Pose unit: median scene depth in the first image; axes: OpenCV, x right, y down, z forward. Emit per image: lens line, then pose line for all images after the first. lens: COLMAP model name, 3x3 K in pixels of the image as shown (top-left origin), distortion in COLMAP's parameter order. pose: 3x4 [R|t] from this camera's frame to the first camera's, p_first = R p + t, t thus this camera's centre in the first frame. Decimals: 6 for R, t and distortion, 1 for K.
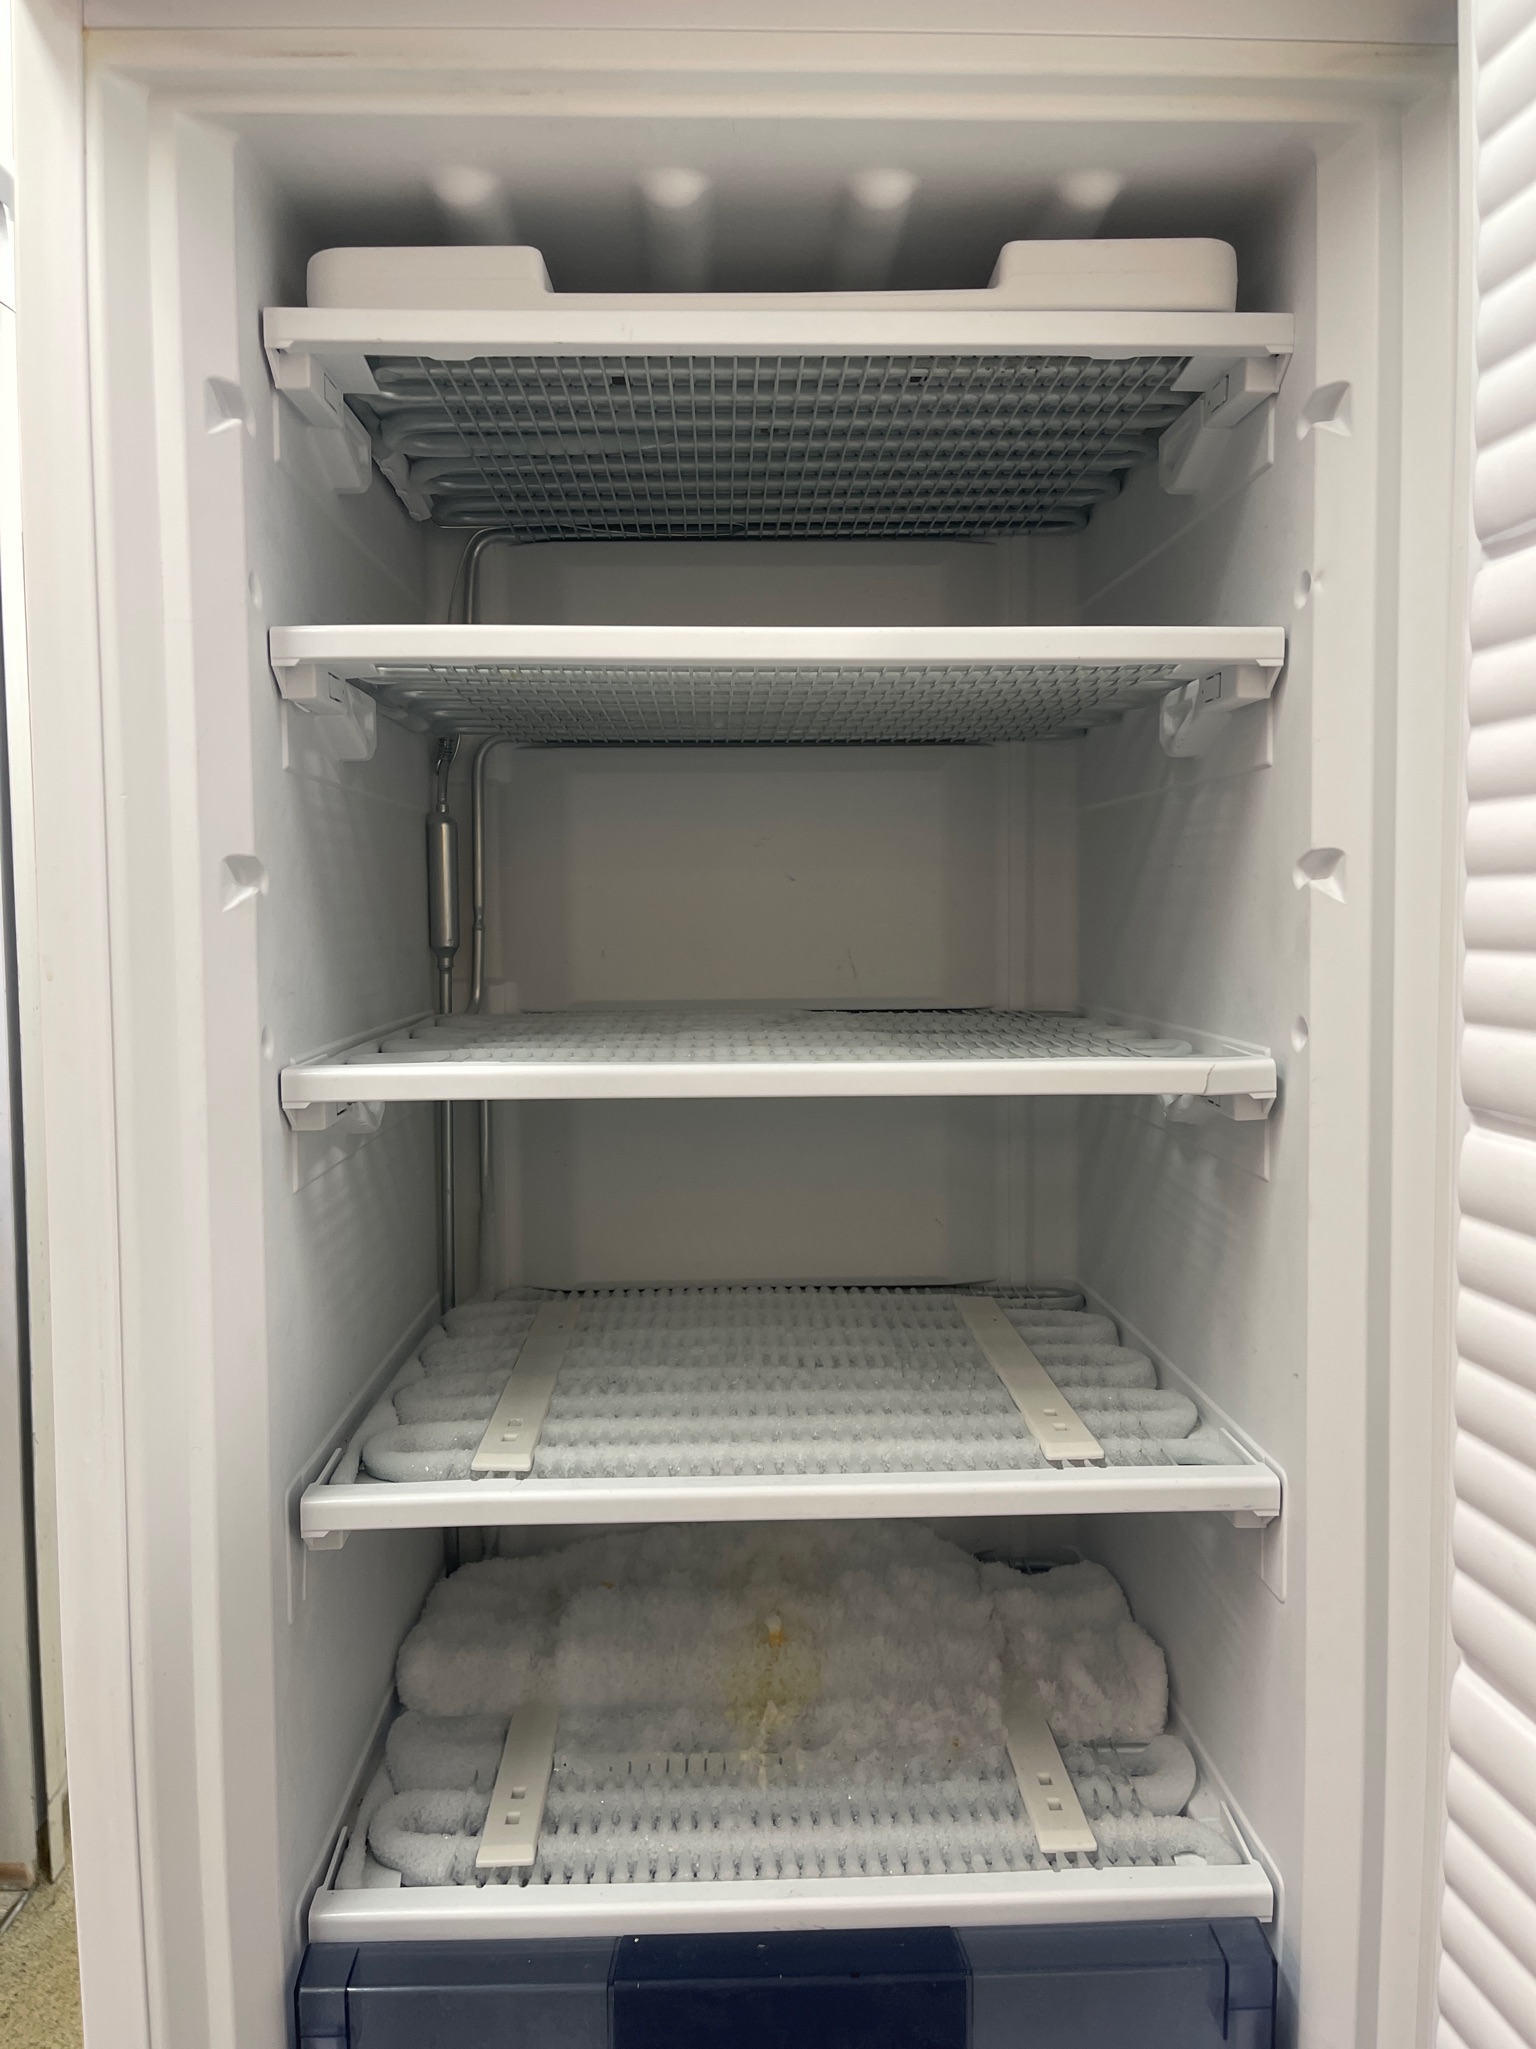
lens RADIAL K [[1547.6, 0, 766.4], [0, 1547.6, 1004.1], [0, 0, 1]] dist [0.084414, -0.133811]
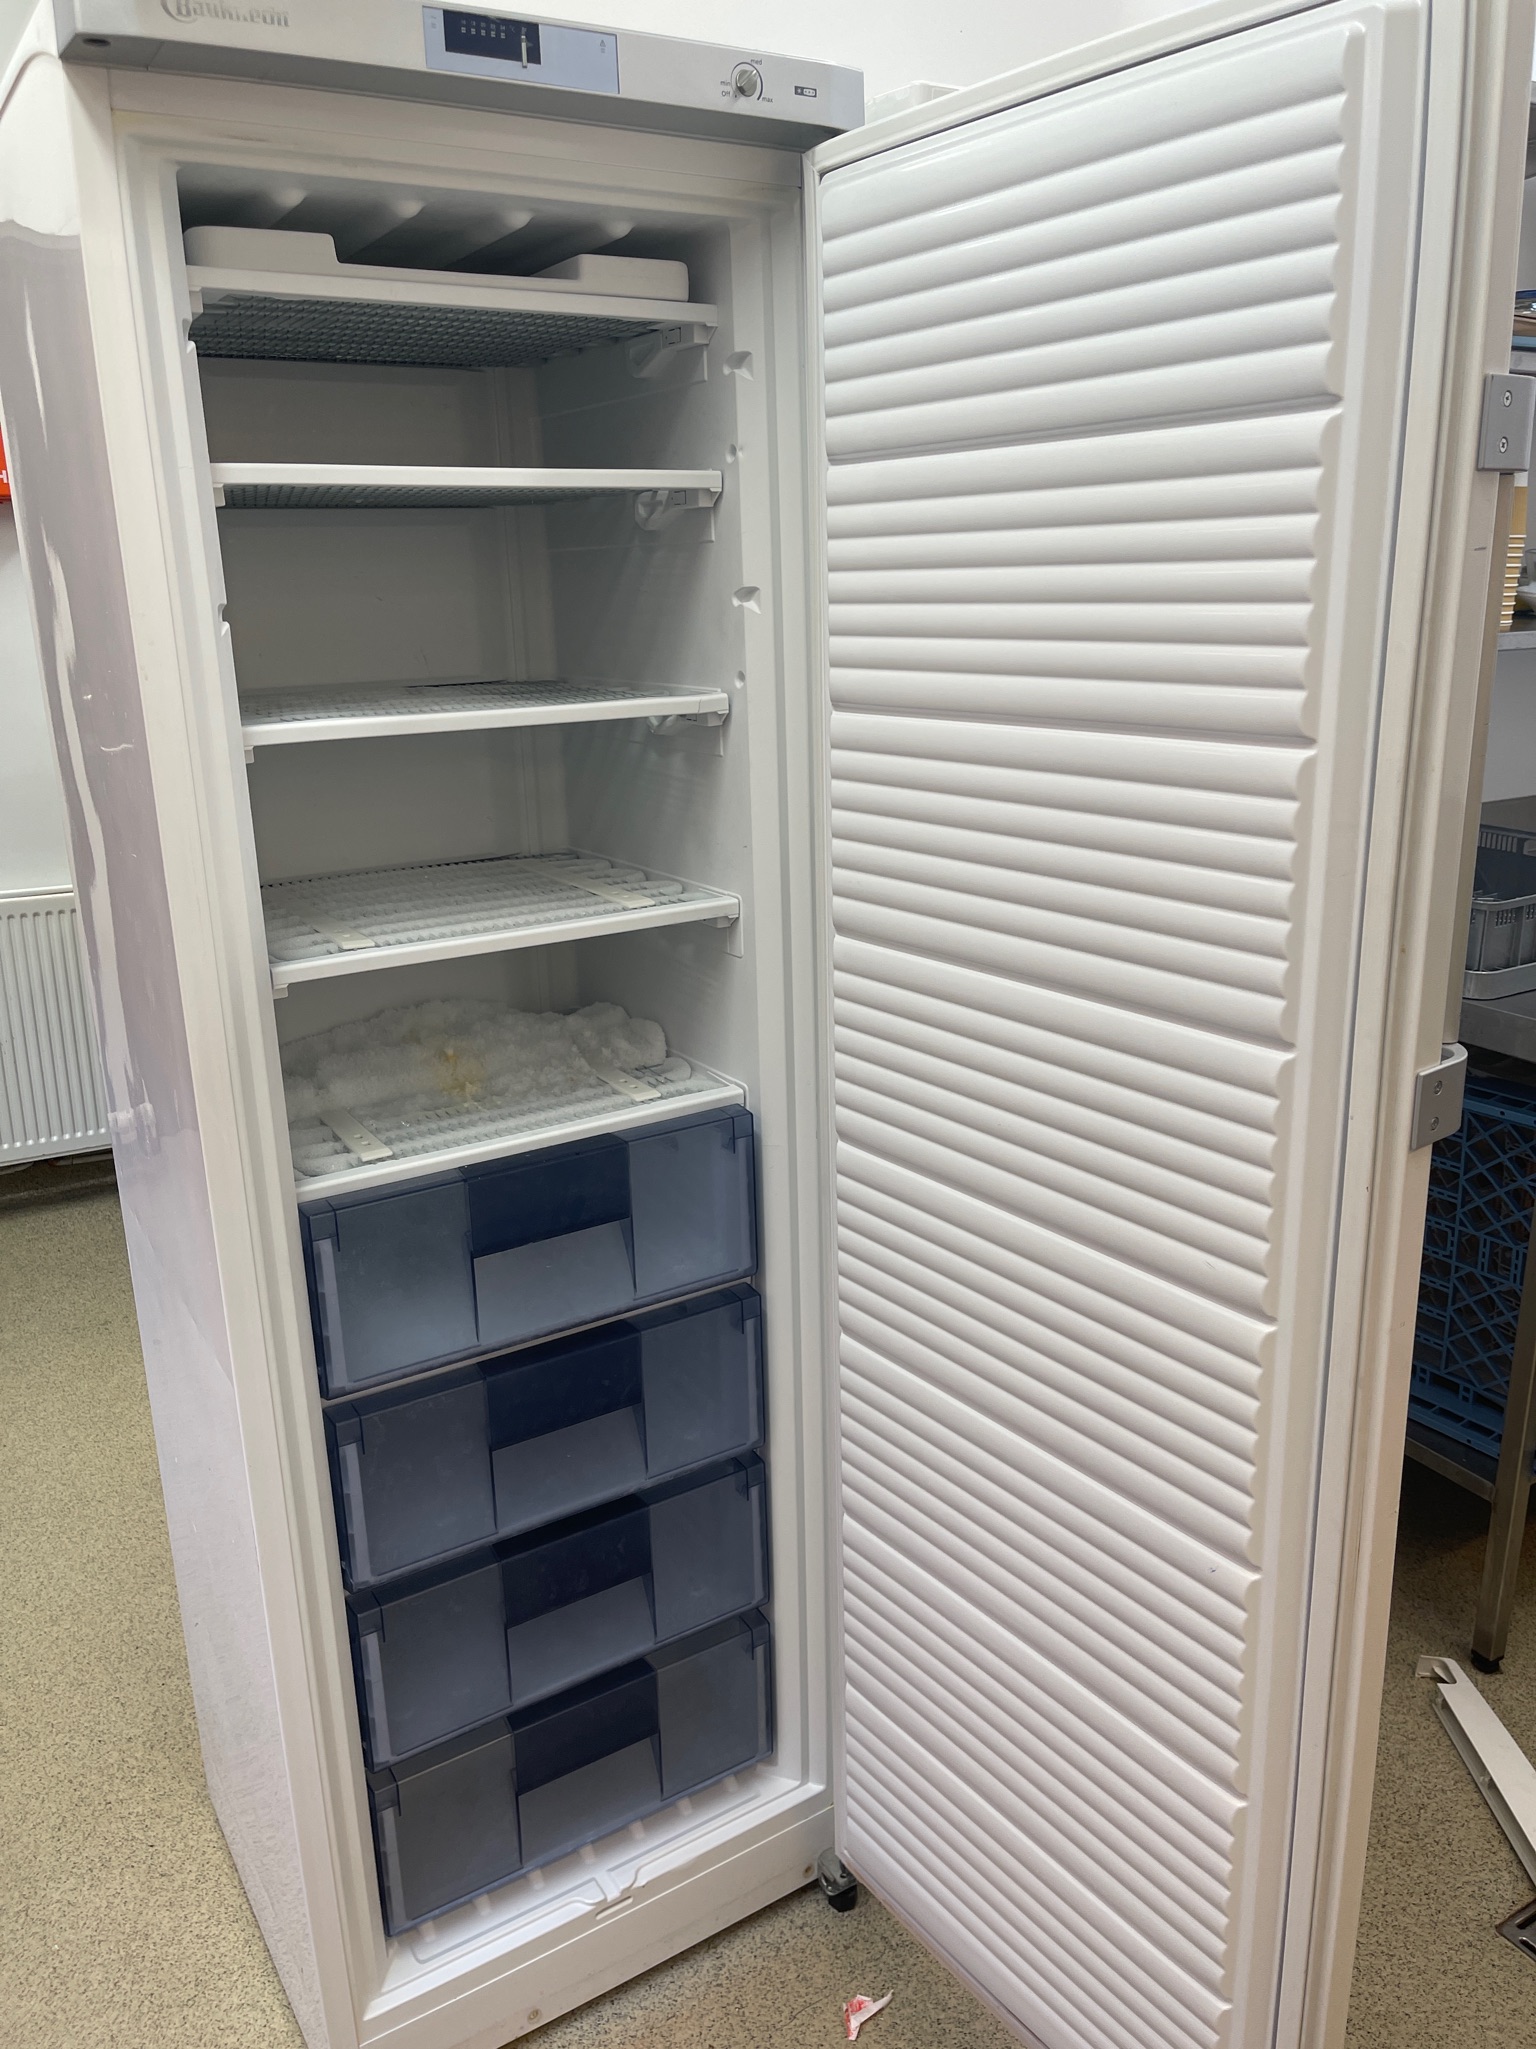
lens RADIAL K [[1547.6, 0, 766.4], [0, 1547.6, 1004.1], [0, 0, 1]] dist [0.084414, -0.133811]
pose [[0.866143, -0.149471, 0.476922, -0.634684], [0.054201, 0.976697, 0.207668, 0.013061], [-0.496848, -0.154021, 0.854060, -0.792679]]
